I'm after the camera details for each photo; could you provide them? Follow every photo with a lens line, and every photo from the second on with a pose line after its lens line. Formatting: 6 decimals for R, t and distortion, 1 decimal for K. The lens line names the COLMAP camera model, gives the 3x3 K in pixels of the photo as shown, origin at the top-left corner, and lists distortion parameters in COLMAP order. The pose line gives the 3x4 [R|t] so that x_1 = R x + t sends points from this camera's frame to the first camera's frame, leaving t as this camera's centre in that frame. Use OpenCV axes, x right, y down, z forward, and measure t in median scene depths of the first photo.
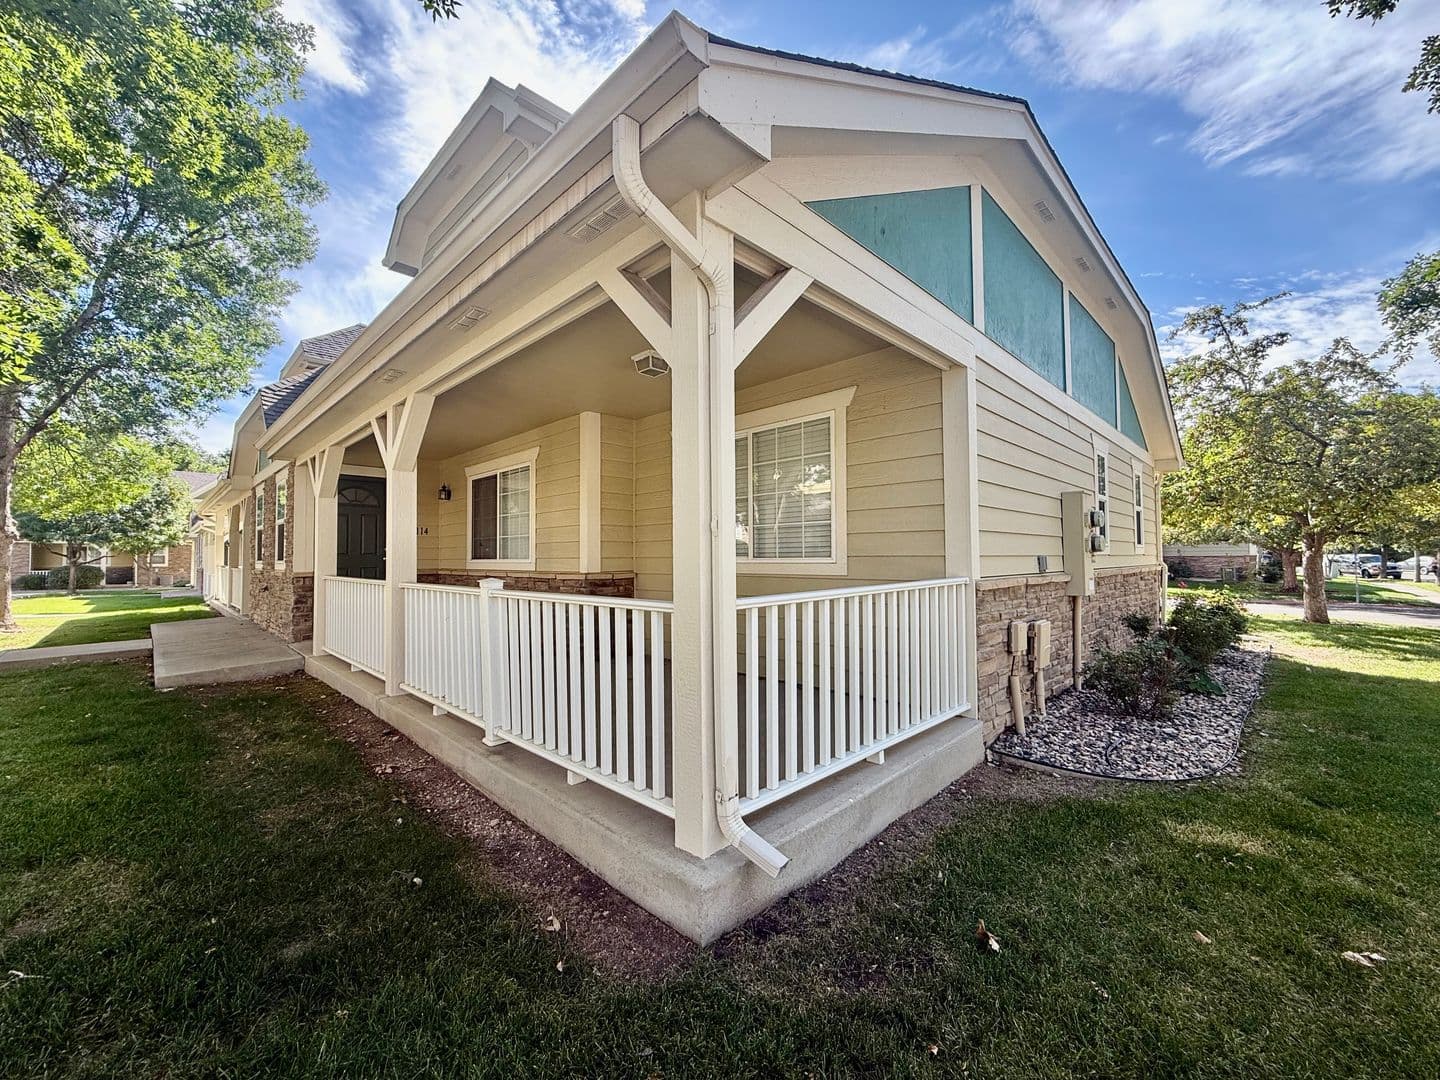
lens RADIAL K [[570.9, 0, 717.1], [0, 570.9, 548.9], [0, 0, 1]] dist [0.002589, 0.000351]
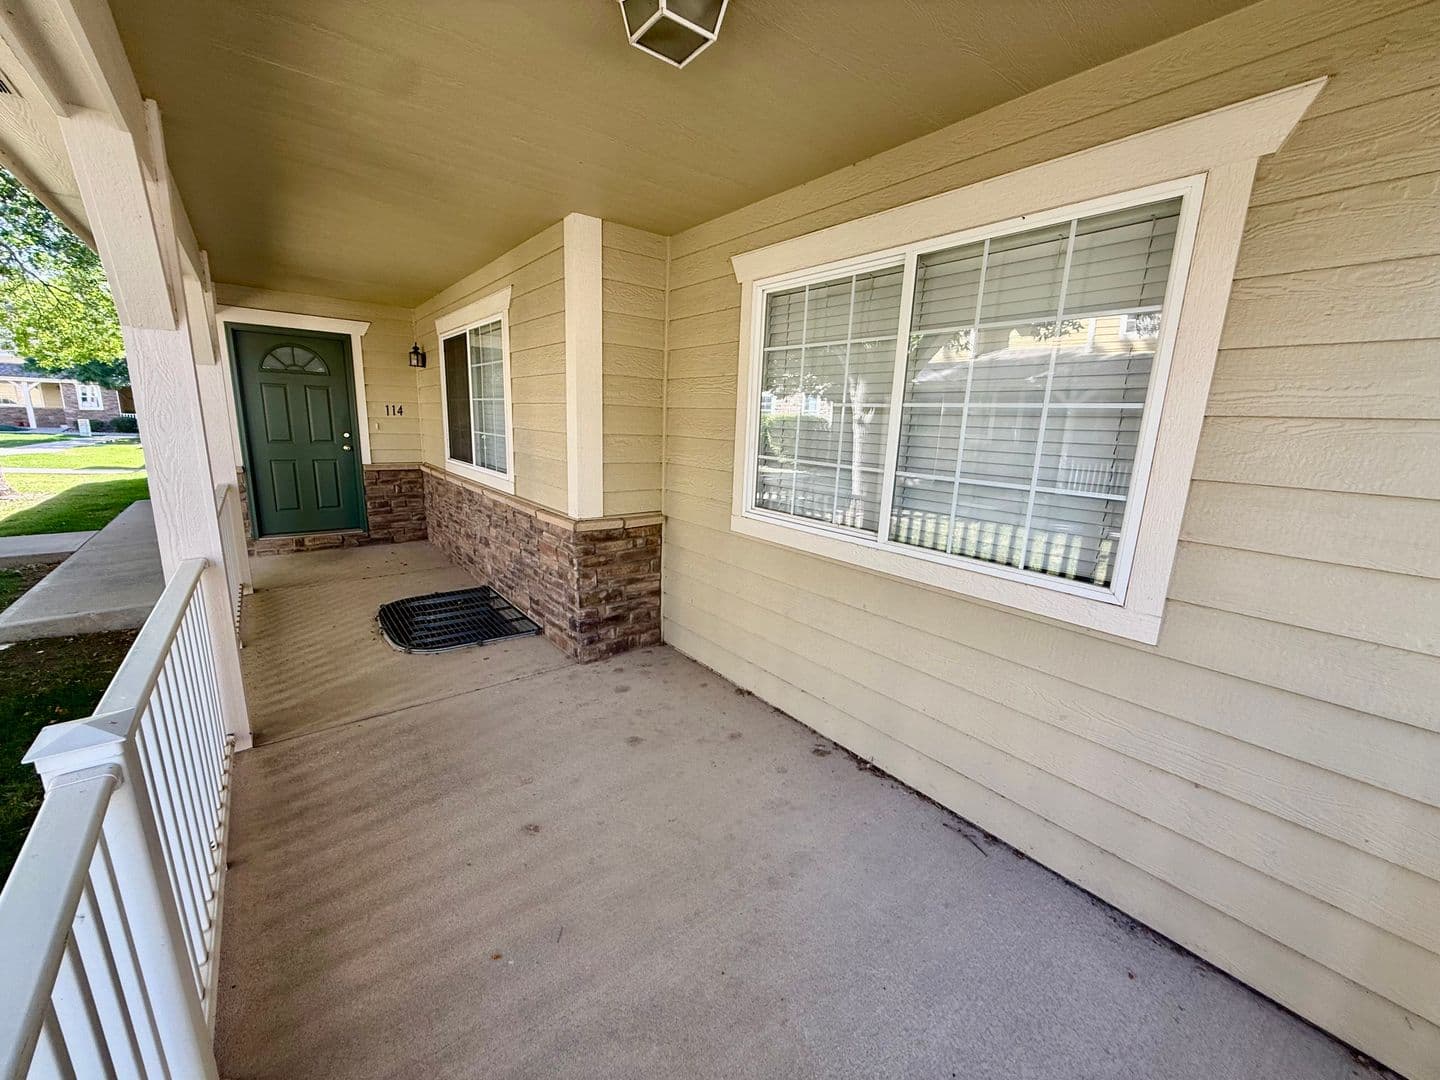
lens RADIAL K [[570.9, 0, 722.0], [0, 570.9, 535.3], [0, 0, 1]] dist [0.002589, 0.000351]
pose [[0.992751, 0.061996, -0.102963, -0.021416], [-0.038353, 0.975316, 0.217459, -0.071484], [0.113903, -0.211933, 0.970624, 0.436152]]
